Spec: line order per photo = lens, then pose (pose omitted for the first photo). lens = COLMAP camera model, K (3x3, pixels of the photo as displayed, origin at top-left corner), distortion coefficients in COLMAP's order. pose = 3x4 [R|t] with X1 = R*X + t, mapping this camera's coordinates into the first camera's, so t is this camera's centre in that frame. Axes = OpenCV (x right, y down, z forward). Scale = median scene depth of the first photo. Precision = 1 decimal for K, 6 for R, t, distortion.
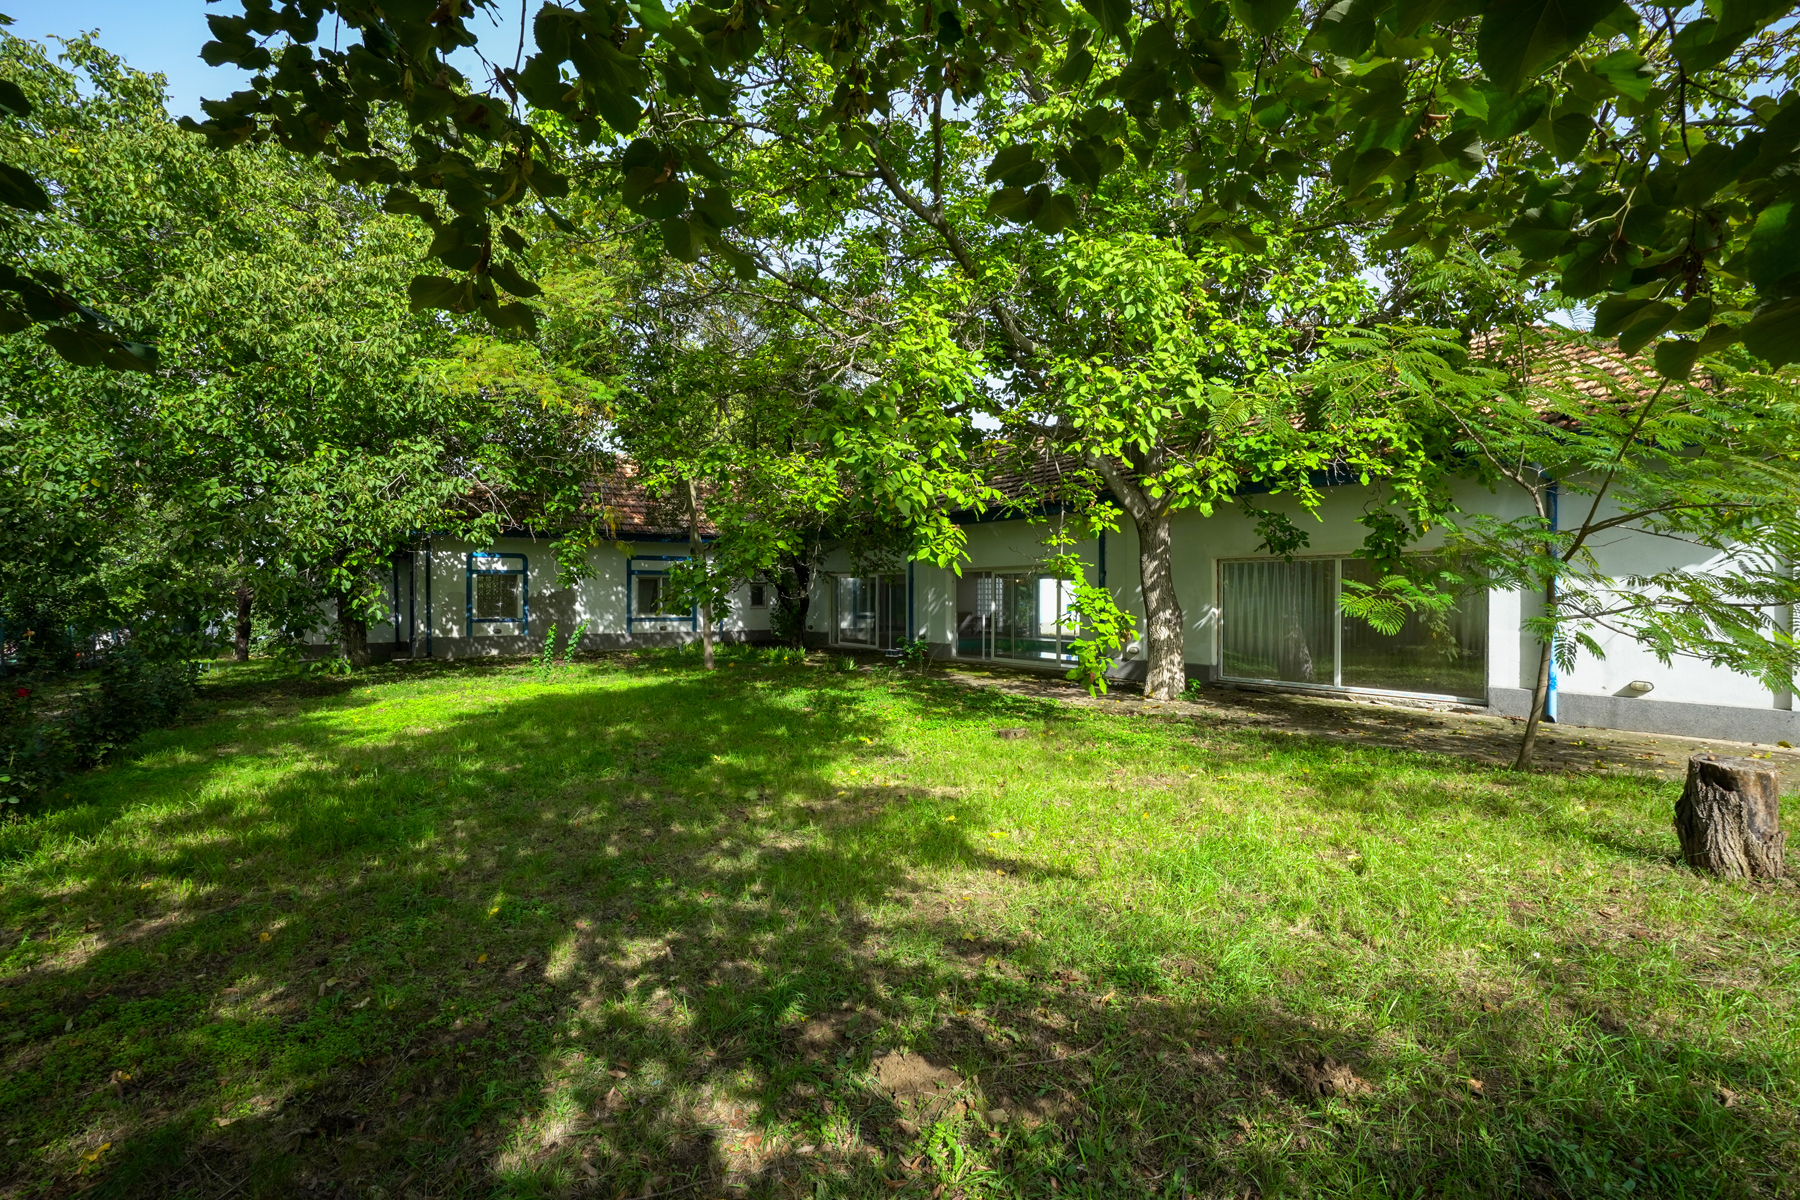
lens RADIAL K [[827.6, 0, 894.4], [0, 827.6, 598.2], [0, 0, 1]] dist [-0.058347, 0.014857]
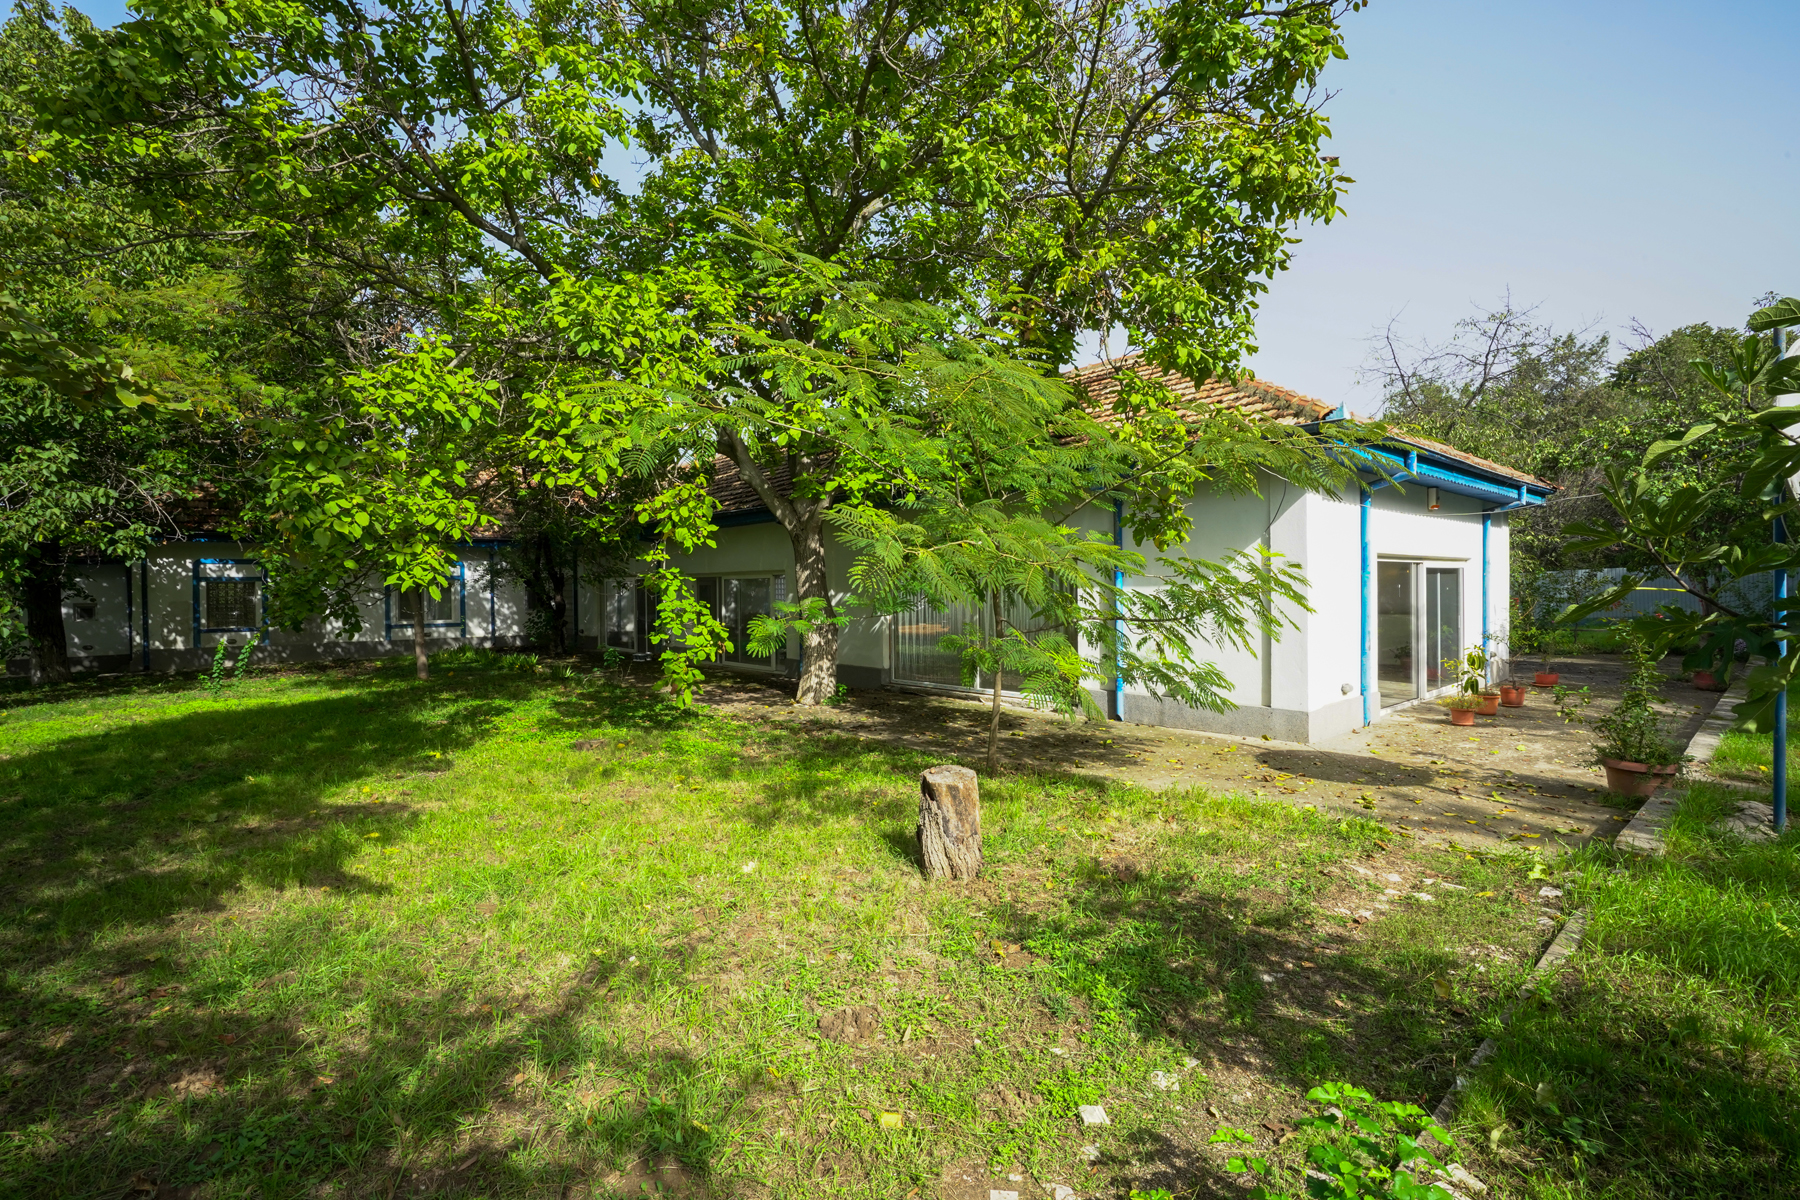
lens RADIAL K [[827.6, 0, 909.2], [0, 827.6, 598.8], [0, 0, 1]] dist [-0.058347, 0.014857]
pose [[0.989856, -0.011578, 0.141598, 0.275009], [0.010321, 0.999901, 0.009604, -0.017160], [-0.141696, -0.008045, 0.989878, -0.048967]]
